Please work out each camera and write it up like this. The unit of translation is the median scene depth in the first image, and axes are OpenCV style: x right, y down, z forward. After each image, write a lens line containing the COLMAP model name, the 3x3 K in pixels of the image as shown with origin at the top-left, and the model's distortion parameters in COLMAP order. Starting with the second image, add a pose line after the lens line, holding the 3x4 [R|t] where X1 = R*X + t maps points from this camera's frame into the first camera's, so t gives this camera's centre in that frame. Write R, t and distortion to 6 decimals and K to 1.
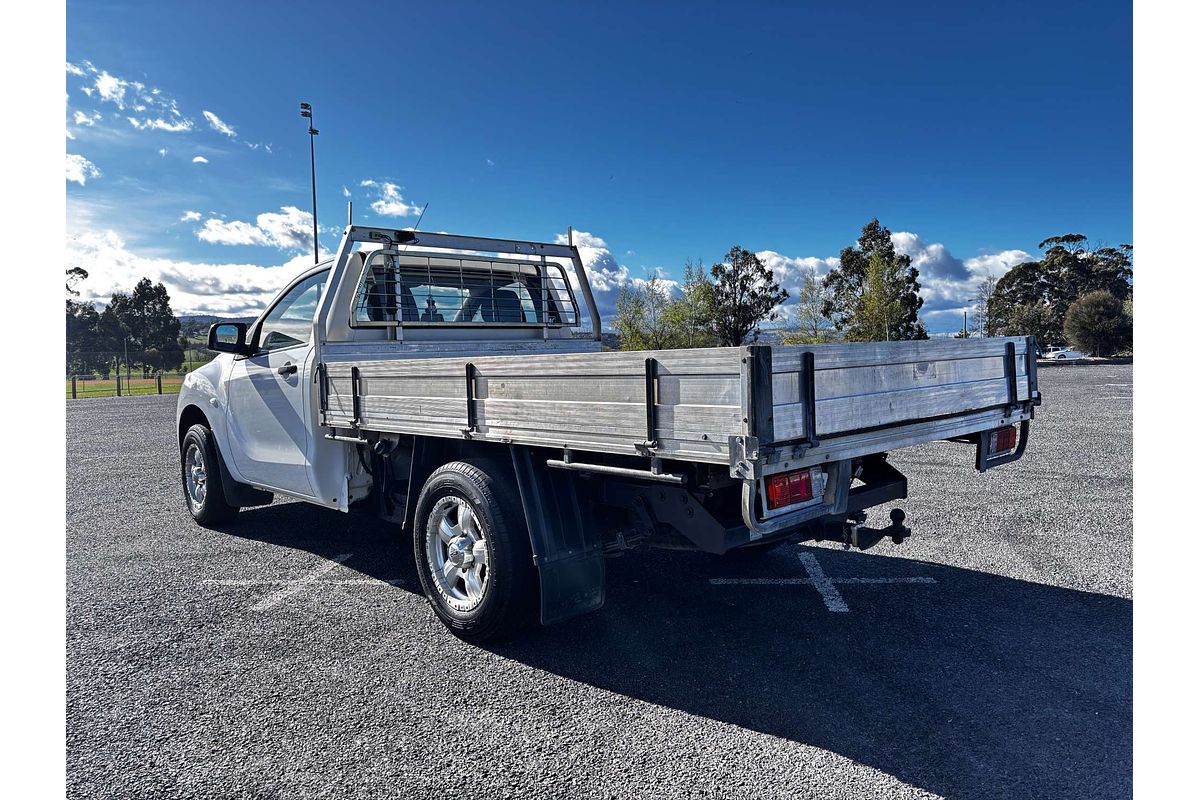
lens RADIAL K [[806.6, 0, 604.5], [0, 806.6, 396.3], [0, 0, 1]] dist [0.023354, -0.029341]
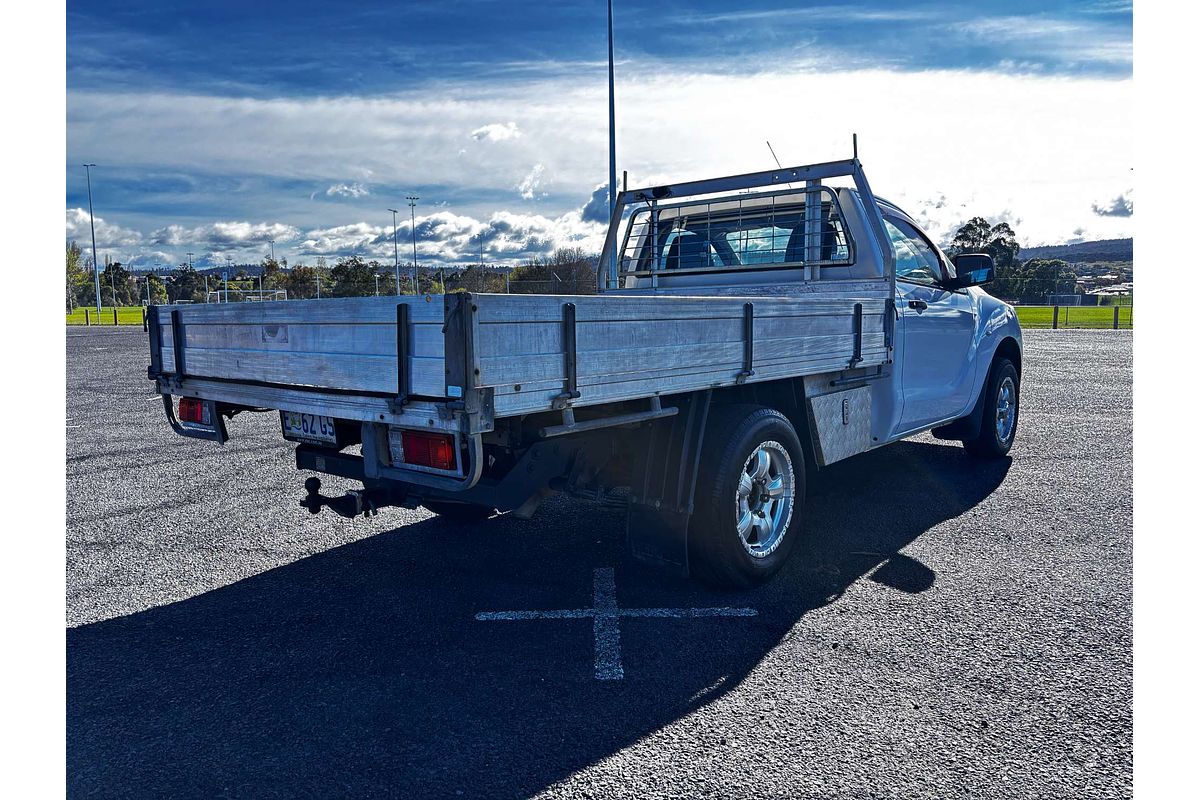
lens RADIAL K [[804.2, 0, 607.3], [0, 804.2, 407.9], [0, 0, 1]] dist [0.030841, -0.035545]
pose [[0.113640, 0.148083, -0.982424, 0.786273], [-0.041231, 0.988681, 0.144257, -0.055976], [0.992666, 0.024113, 0.118459, 0.729783]]
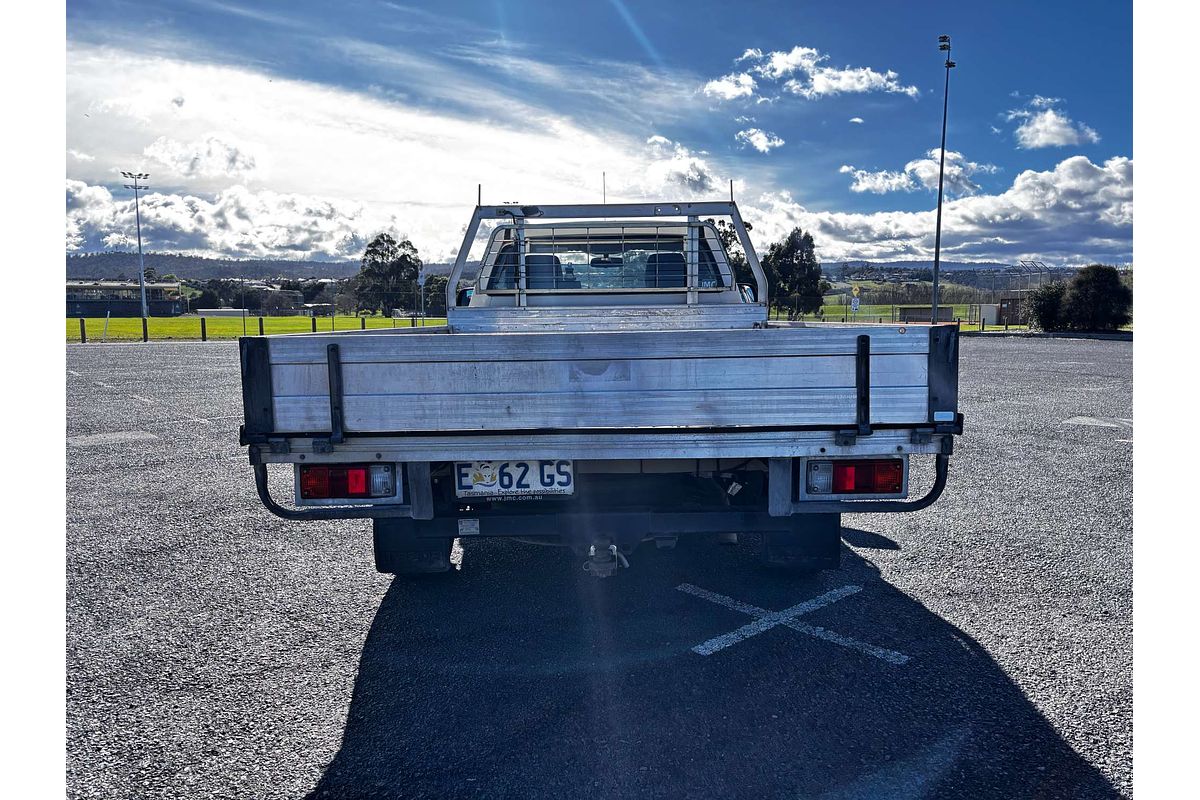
lens RADIAL K [[804.2, 0, 604.4], [0, 804.2, 402.9], [0, 0, 1]] dist [0.030841, -0.035545]
pose [[0.726538, 0.098623, -0.680012, 0.536694], [-0.046713, 0.994446, 0.094317, -0.042478], [0.685537, -0.036759, 0.727109, 0.244703]]
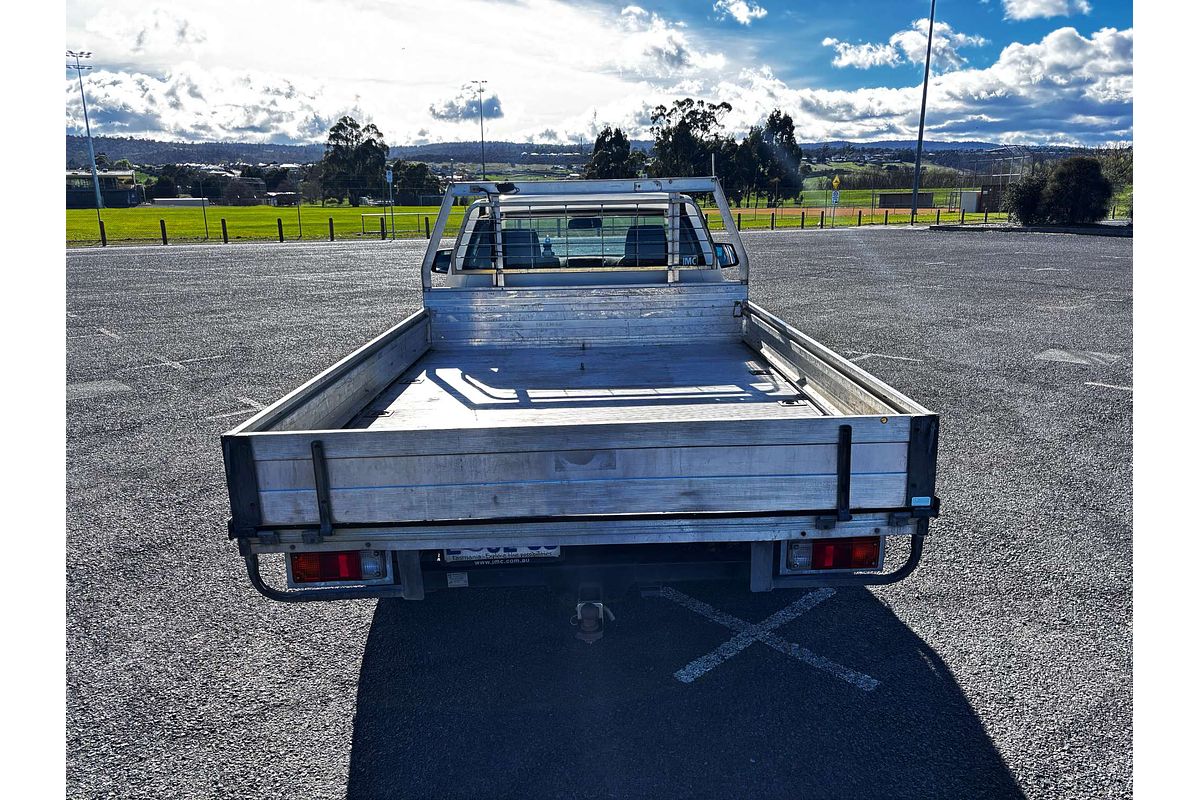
lens RADIAL K [[806.6, 0, 604.7], [0, 806.6, 398.0], [0, 0, 1]] dist [0.023354, -0.029341]
pose [[0.747220, 0.177241, -0.640506, 0.520082], [-0.039444, 0.973909, 0.223484, -0.155251], [0.663405, -0.141727, 0.734716, 0.248870]]
